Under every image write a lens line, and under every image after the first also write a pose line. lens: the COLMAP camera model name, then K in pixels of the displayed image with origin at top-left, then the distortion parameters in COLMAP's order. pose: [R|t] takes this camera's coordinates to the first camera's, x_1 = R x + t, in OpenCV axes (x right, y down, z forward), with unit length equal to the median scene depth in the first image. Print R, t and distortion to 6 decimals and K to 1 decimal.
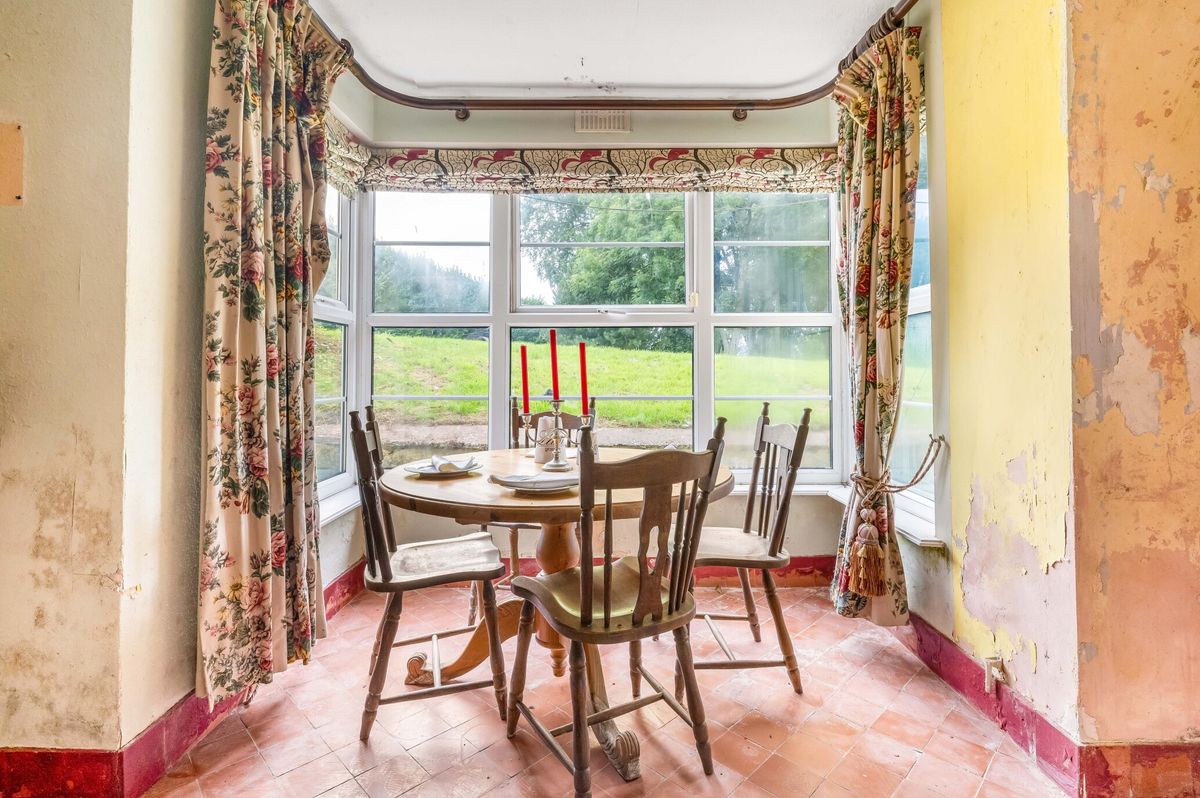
lens RADIAL K [[590.0, 0, 619.8], [0, 590.0, 359.9], [0, 0, 1]] dist [0.001326, 0.000200]
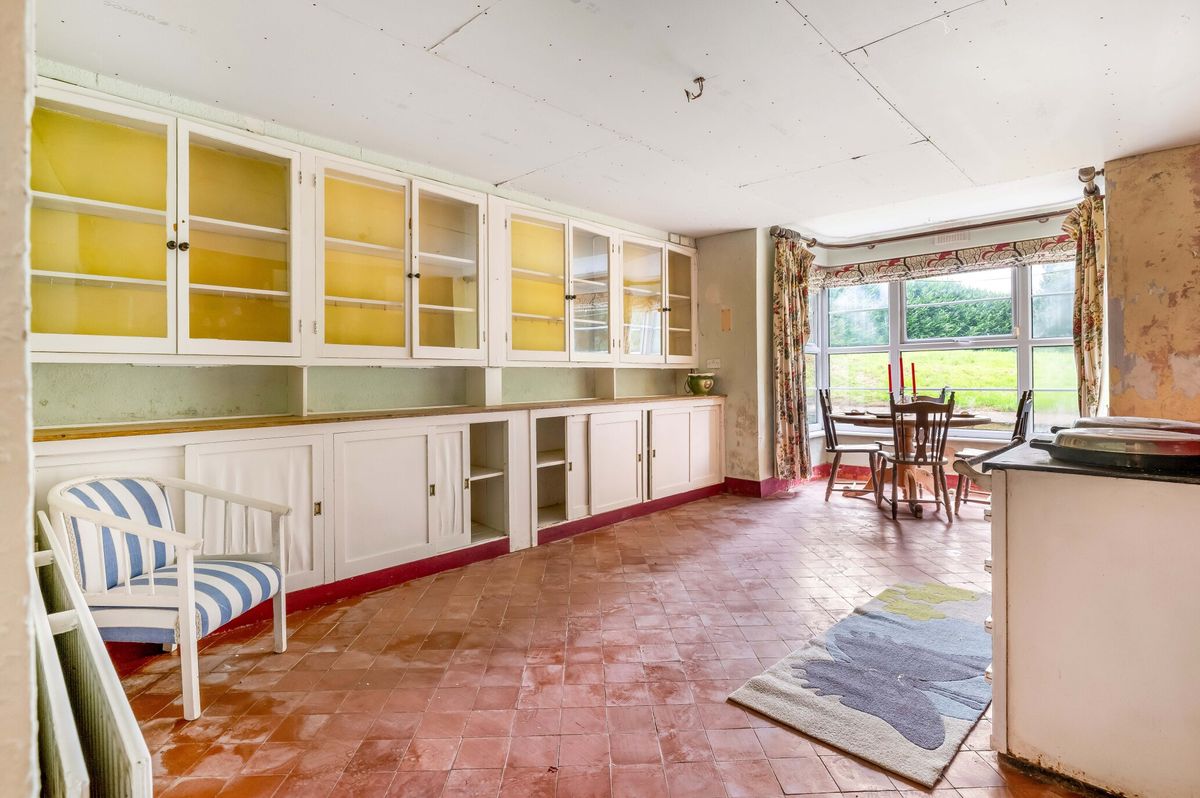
lens RADIAL K [[590.0, 0, 595.1], [0, 590.0, 373.8], [0, 0, 1]] dist [0.001326, 0.000200]
pose [[0.702182, -0.012575, -0.711886, 0.870643], [0.024819, 0.999669, 0.006822, -0.039930], [0.711565, -0.022458, 0.702262, -1.897724]]
